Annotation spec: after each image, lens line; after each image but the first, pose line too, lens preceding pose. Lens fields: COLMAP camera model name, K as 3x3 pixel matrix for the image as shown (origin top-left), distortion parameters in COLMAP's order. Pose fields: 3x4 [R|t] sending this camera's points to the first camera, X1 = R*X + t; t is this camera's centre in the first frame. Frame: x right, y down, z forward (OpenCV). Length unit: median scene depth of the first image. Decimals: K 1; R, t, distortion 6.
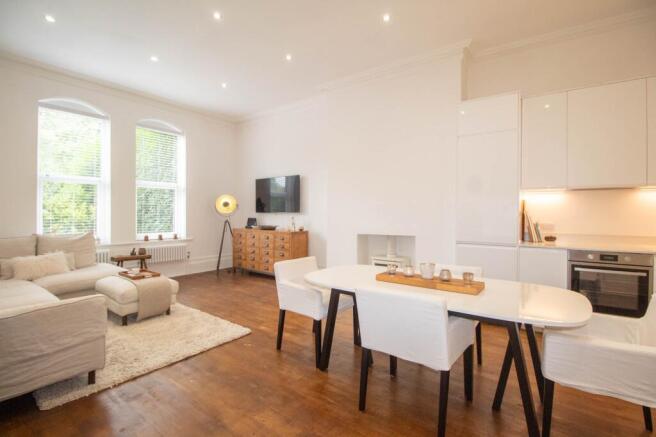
lens RADIAL K [[307.7, 0, 329.4], [0, 307.7, 216.5], [0, 0, 1]] dist [-0.002822, -0.008556]
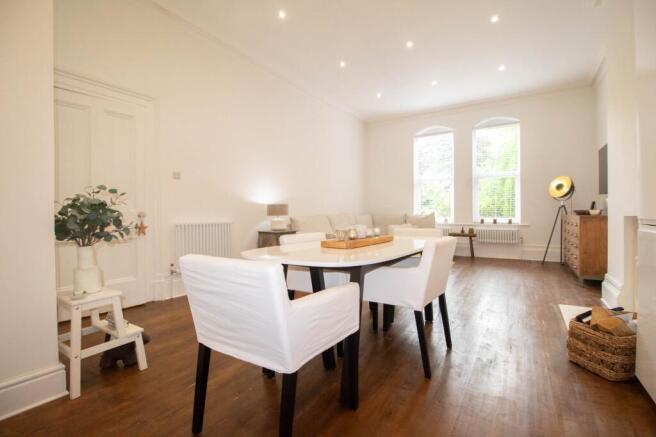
lens RADIAL K [[307.7, 0, 332.7], [0, 307.7, 216.7], [0, 0, 1]] dist [-0.002822, -0.008556]
pose [[0.064272, 0.004448, -0.997923, 0.583687], [-0.008523, 0.999956, 0.003908, 0.056248], [0.997896, 0.008254, 0.064307, 0.361438]]
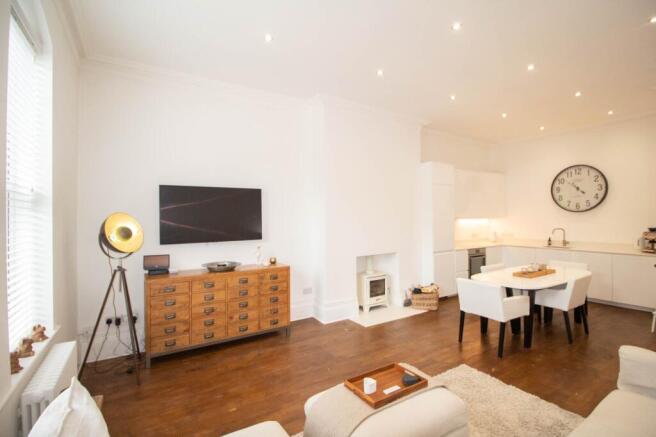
lens RADIAL K [[307.7, 0, 332.0], [0, 307.7, 214.2], [0, 0, 1]] dist [-0.002822, -0.008556]
pose [[0.350863, 0.004833, 0.936414, -0.802560], [0.023872, 0.999616, -0.014104, -0.065323], [-0.936122, 0.027303, 0.350613, 0.632122]]
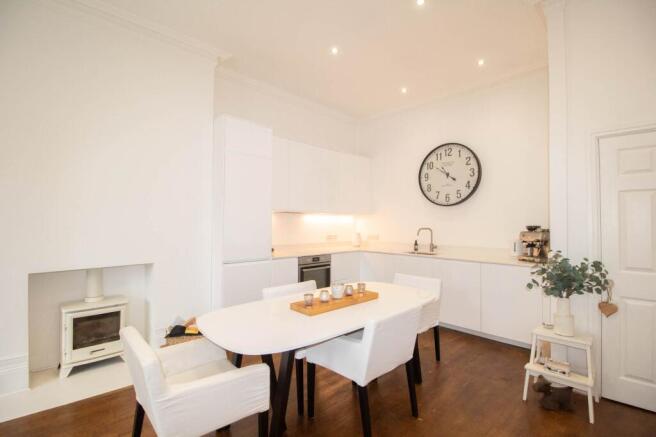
lens RADIAL K [[307.7, 0, 329.4], [0, 307.7, 213.3], [0, 0, 1]] dist [-0.002822, -0.008556]
pose [[0.159084, 0.032021, 0.986746, -0.308370], [0.009913, 0.999372, -0.034029, -0.021516], [-0.987215, 0.015195, 0.158667, 0.362626]]
